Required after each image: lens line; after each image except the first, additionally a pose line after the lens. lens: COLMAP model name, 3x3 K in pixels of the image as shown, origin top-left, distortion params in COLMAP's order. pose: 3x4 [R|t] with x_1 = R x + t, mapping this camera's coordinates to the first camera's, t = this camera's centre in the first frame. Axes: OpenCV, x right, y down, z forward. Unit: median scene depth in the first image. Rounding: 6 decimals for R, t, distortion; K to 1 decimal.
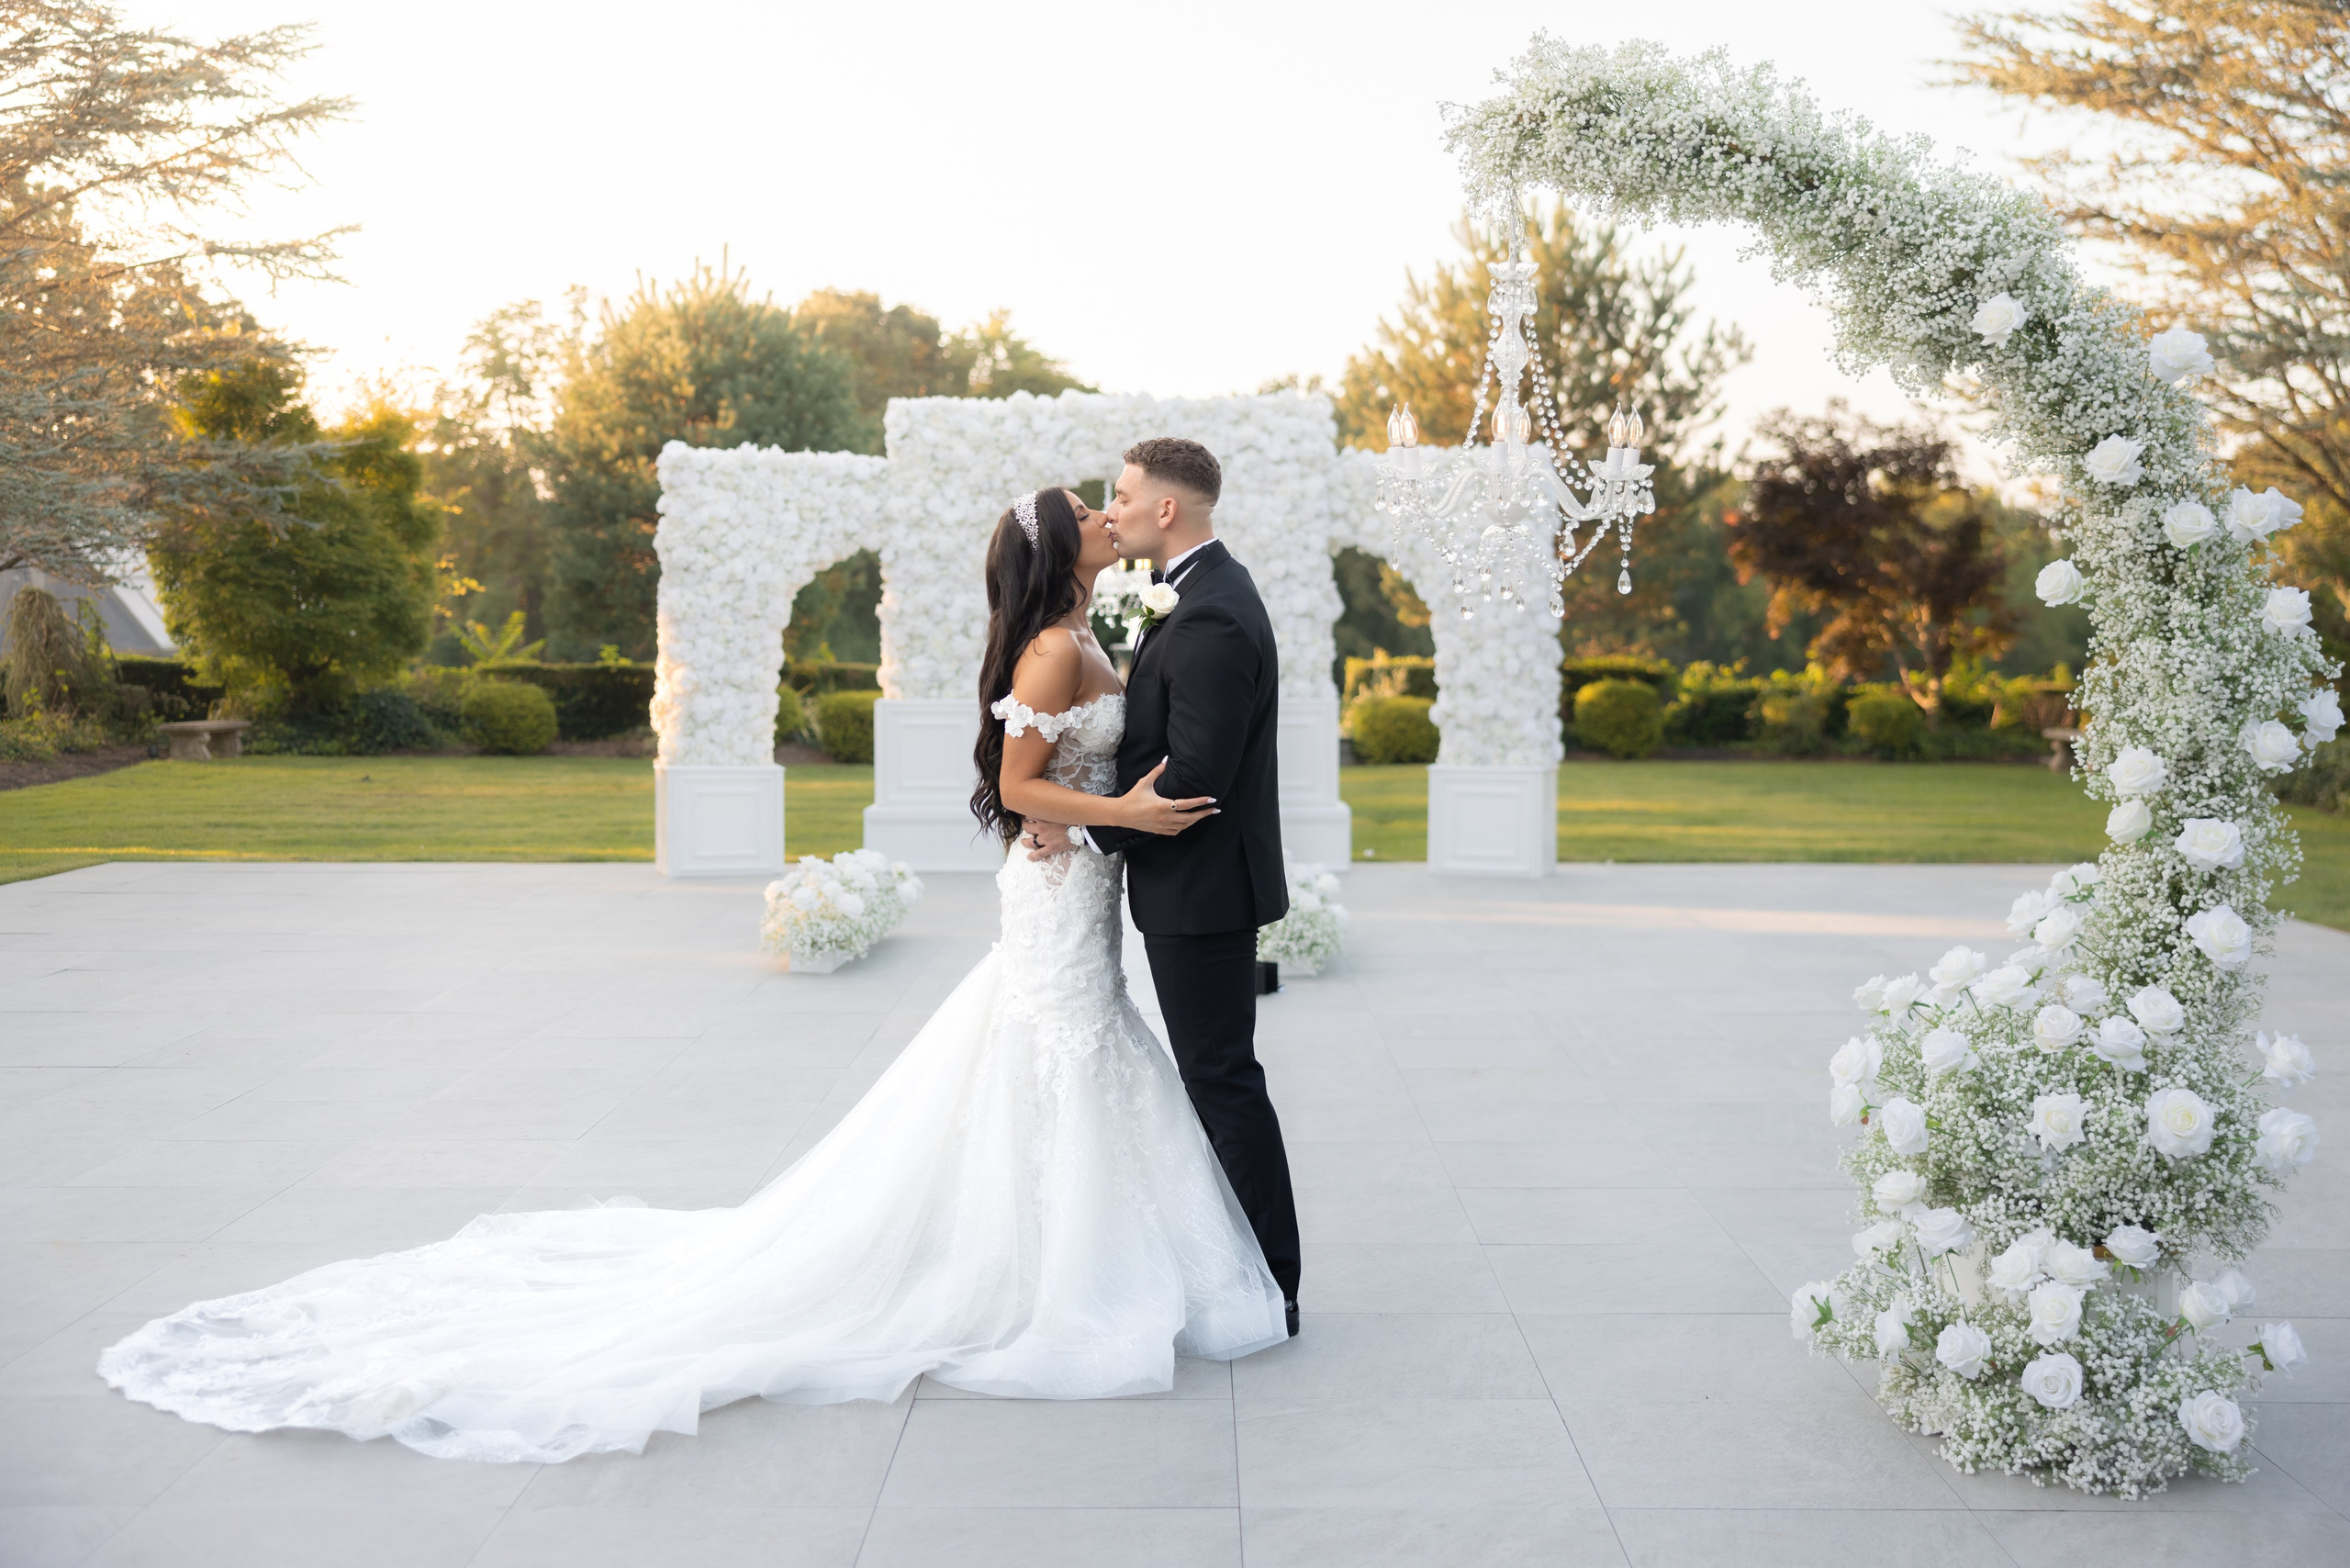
lens RADIAL K [[2520.5, 0, 1177.0], [0, 2520.5, 753.1], [0, 0, 1]] dist [-0.009412, 0.020359]
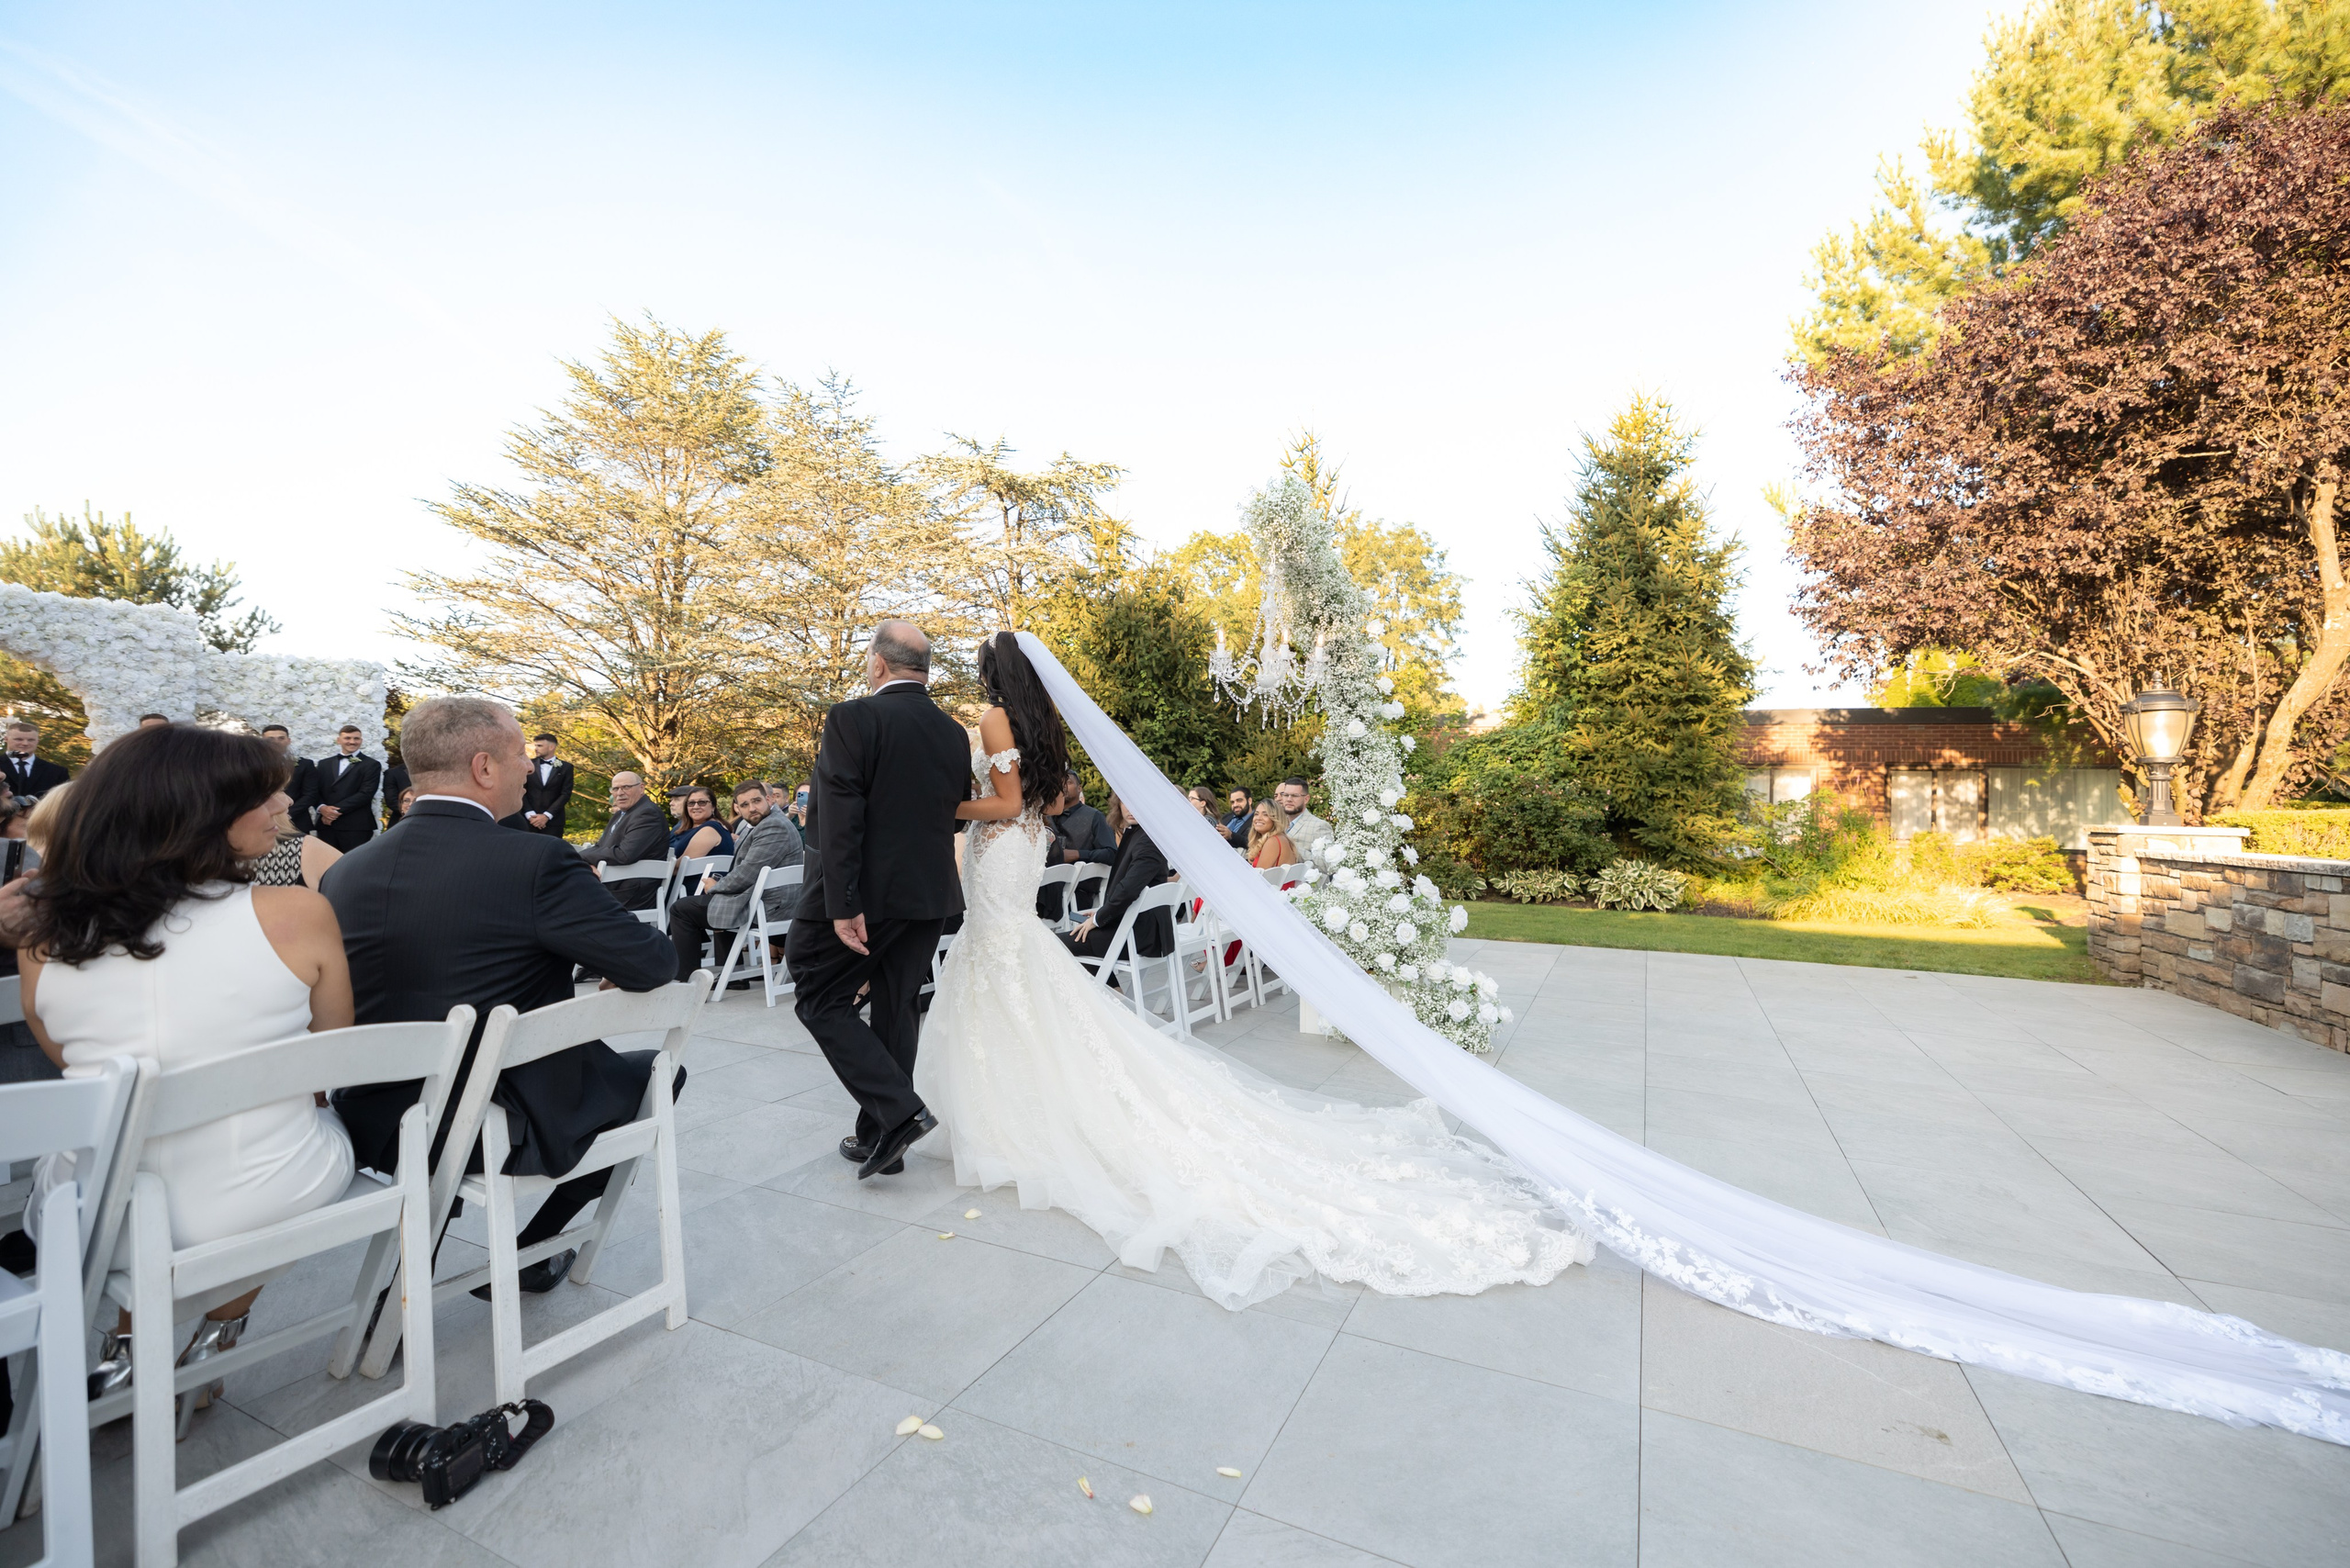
lens RADIAL K [[961.5, 0, 1171.0], [0, 961.5, 775.3], [0, 0, 1]] dist [-0.000458, -0.000296]
pose [[0.421500, 0.023579, 0.906522, -0.217985], [0.041924, 0.998086, -0.045453, 0.008536], [-0.905859, 0.057164, 0.419705, 0.226215]]
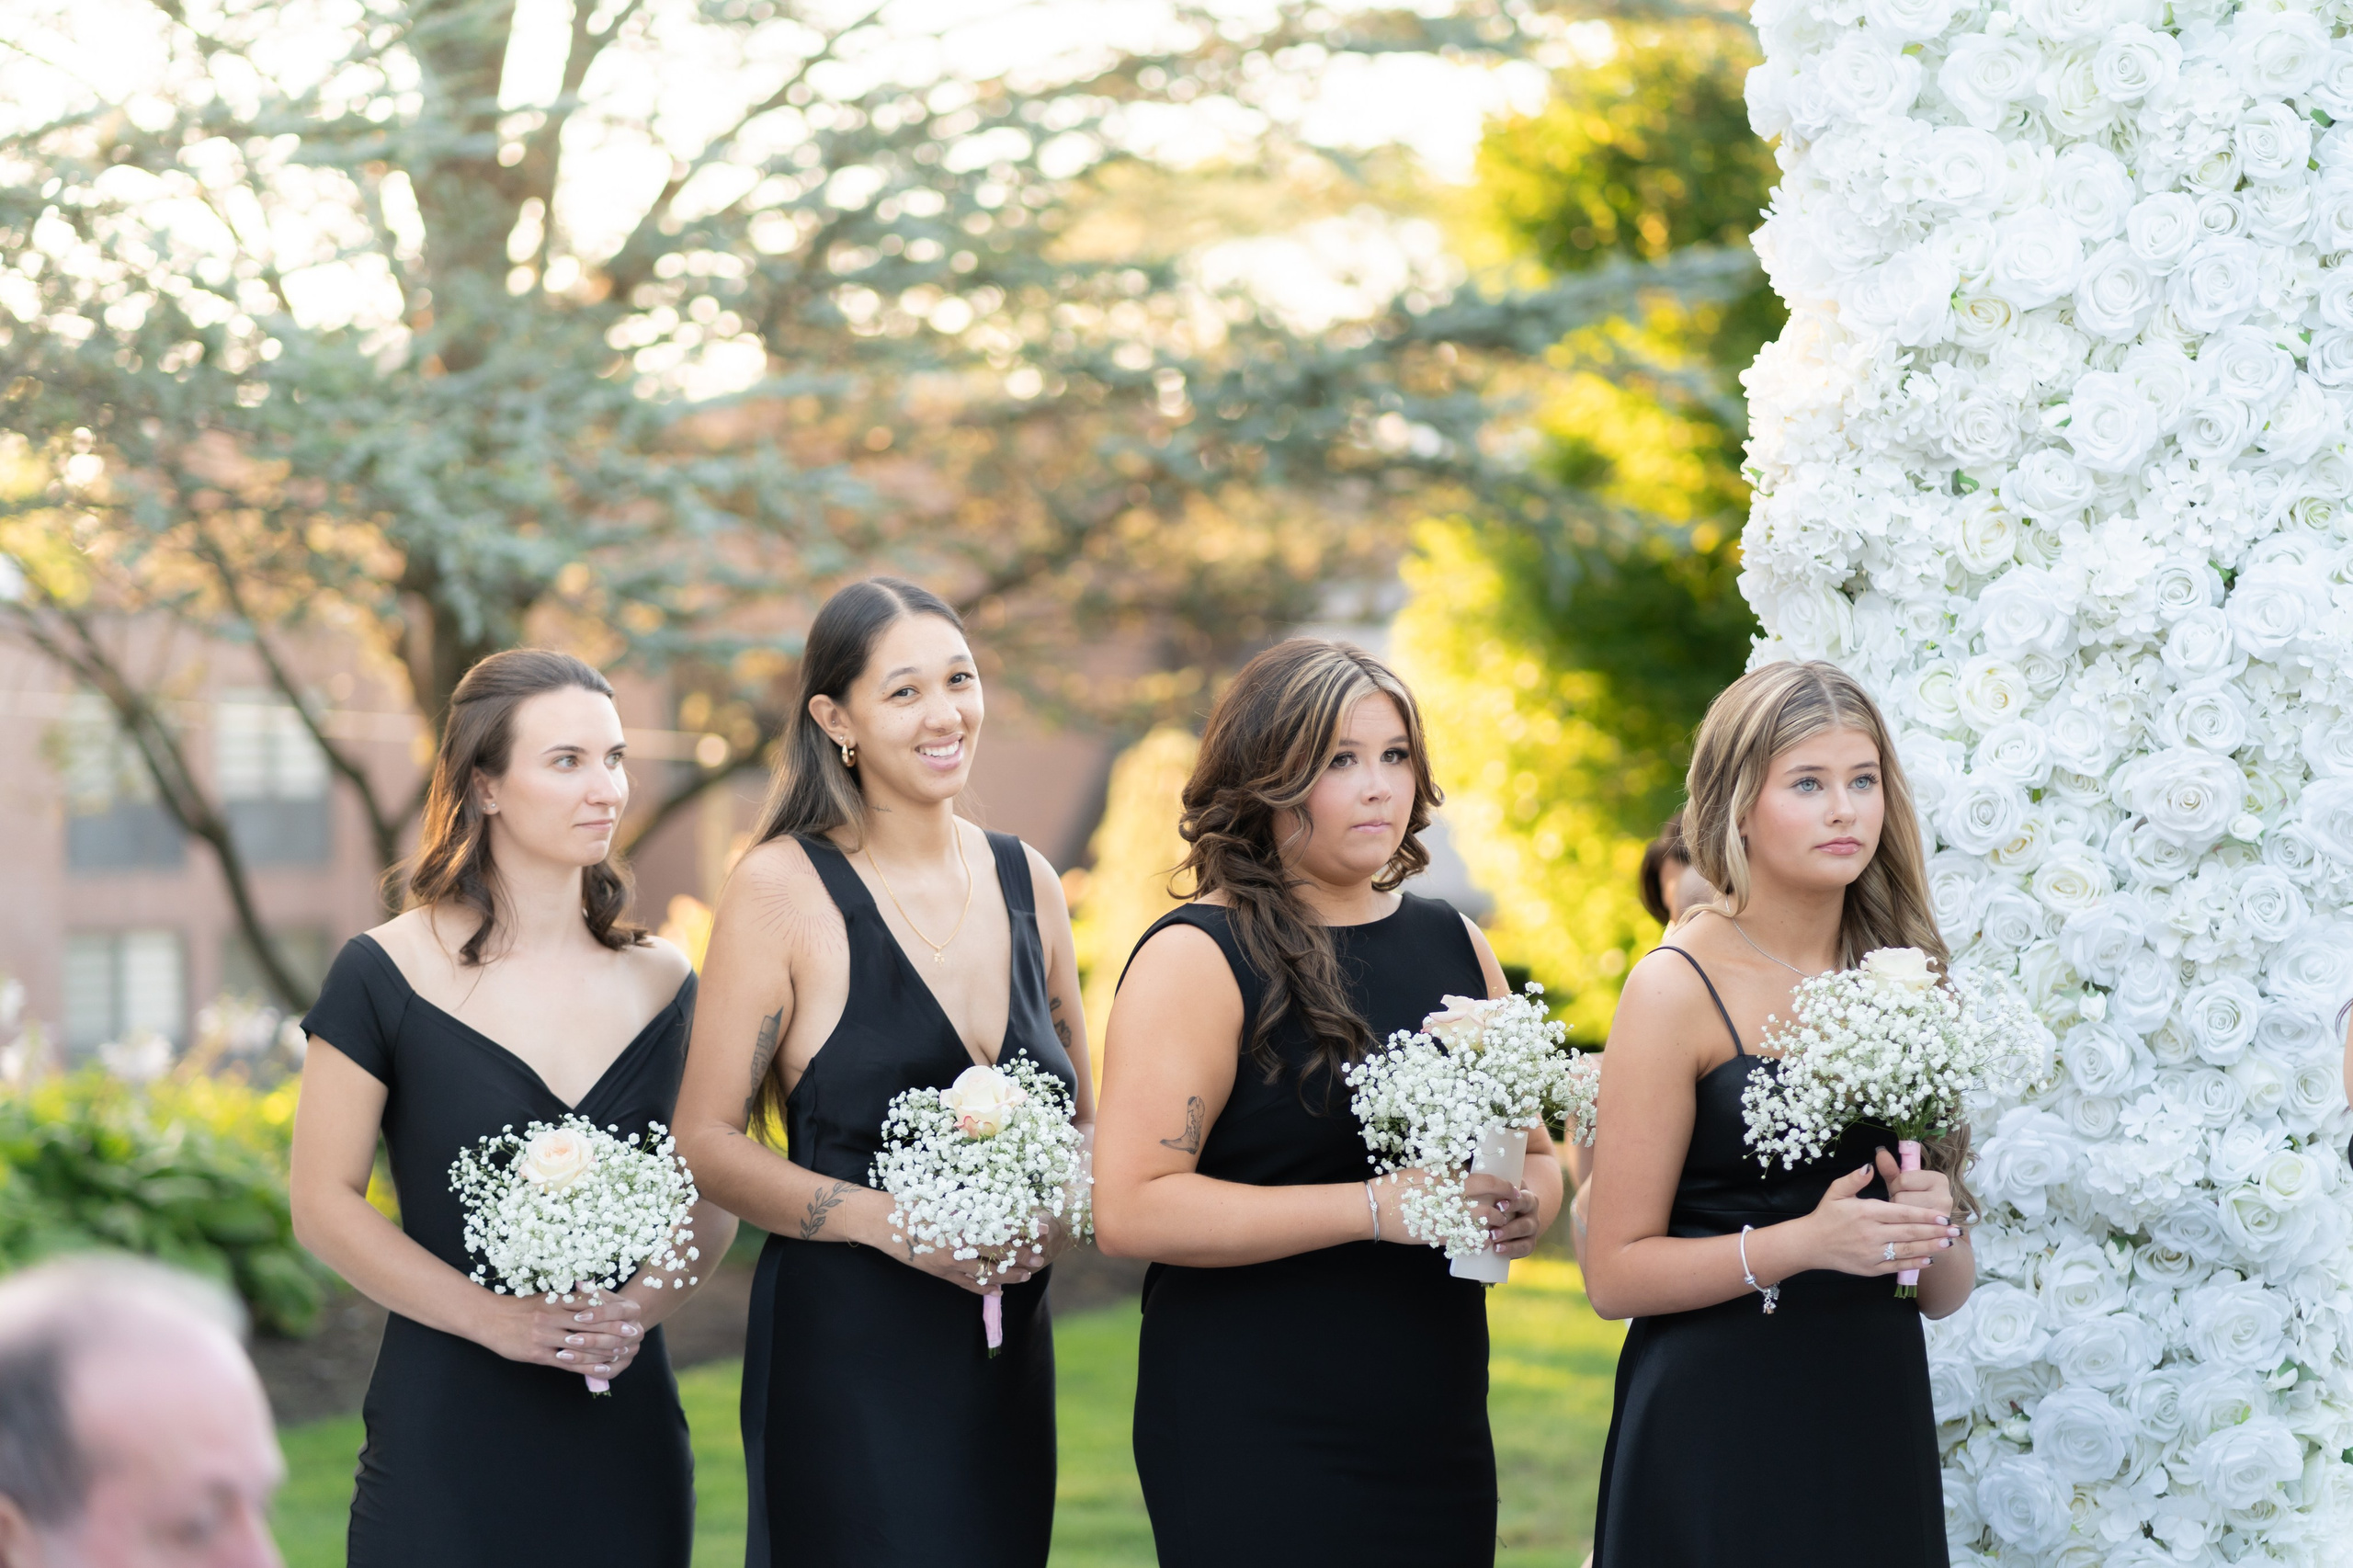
lens RADIAL K [[5442.4, 0, 1176.6], [0, 5442.4, 785.7], [0, 0, 1]] dist [0.007962, -0.345450]
pose [[0.813125, -0.003666, -0.582077, -0.004868], [-0.034920, 0.997872, -0.055065, -0.034390], [0.581040, 0.065101, 0.811267, 0.638799]]
